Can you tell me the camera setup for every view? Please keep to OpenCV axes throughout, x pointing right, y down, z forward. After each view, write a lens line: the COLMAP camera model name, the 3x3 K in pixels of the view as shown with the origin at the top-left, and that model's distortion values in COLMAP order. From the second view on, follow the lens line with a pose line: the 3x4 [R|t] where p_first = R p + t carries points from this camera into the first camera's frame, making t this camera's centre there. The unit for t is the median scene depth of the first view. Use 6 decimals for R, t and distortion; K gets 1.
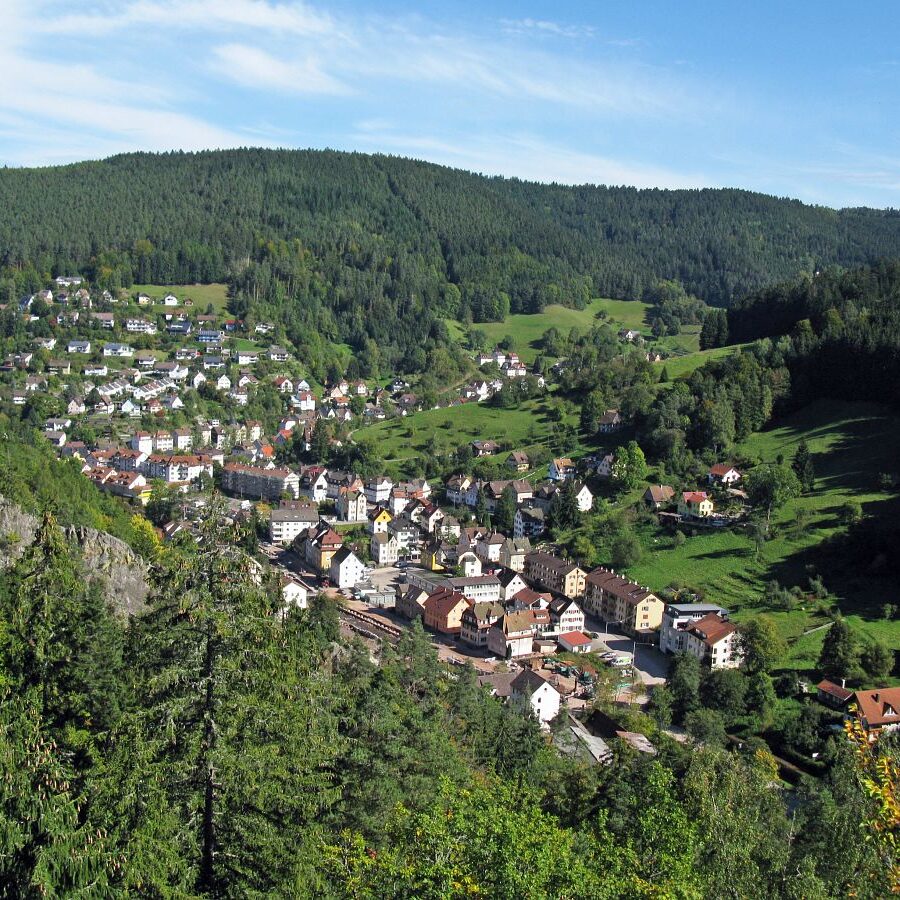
lens RADIAL K [[1380.2, 0, 450.0], [0, 1380.2, 450.0], [0, 0, 1]] dist [-0.005407, 0.116485]
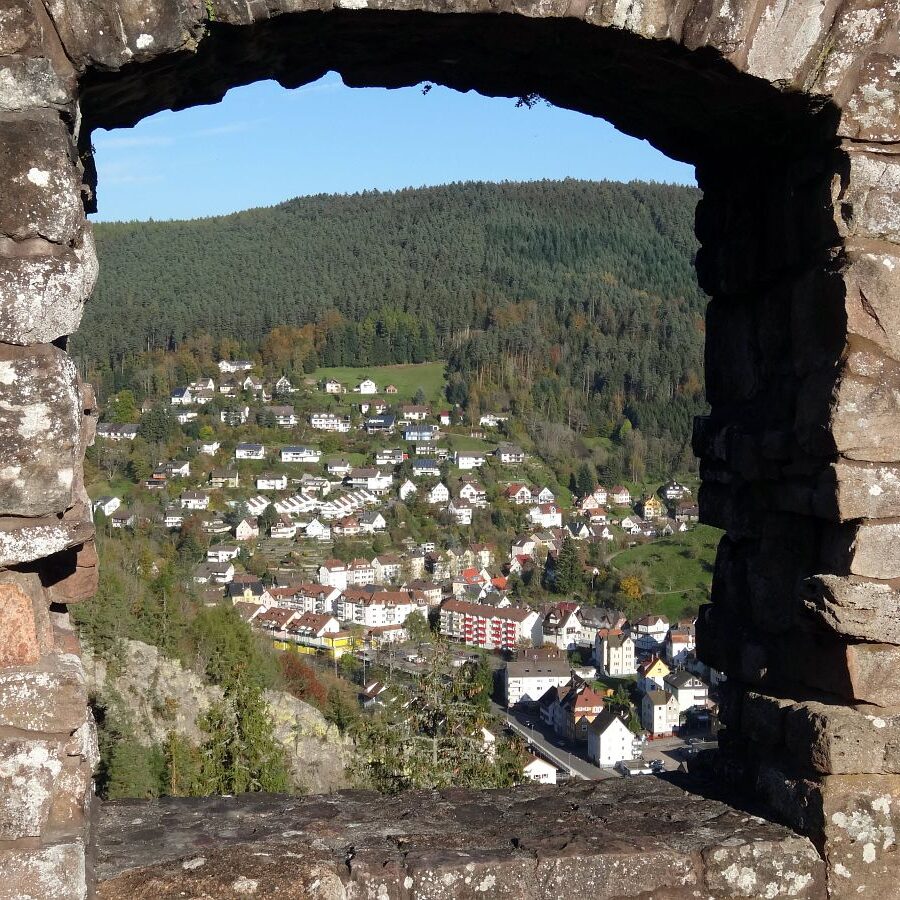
lens RADIAL K [[1380.2, 0, 450.0], [0, 1380.2, 450.0], [0, 0, 1]] dist [-0.005407, 0.116485]
pose [[0.980919, -0.033493, -0.191509, -0.013075], [0.017237, 0.996152, -0.085928, -0.007422], [0.193650, 0.080987, 0.977722, 0.264929]]
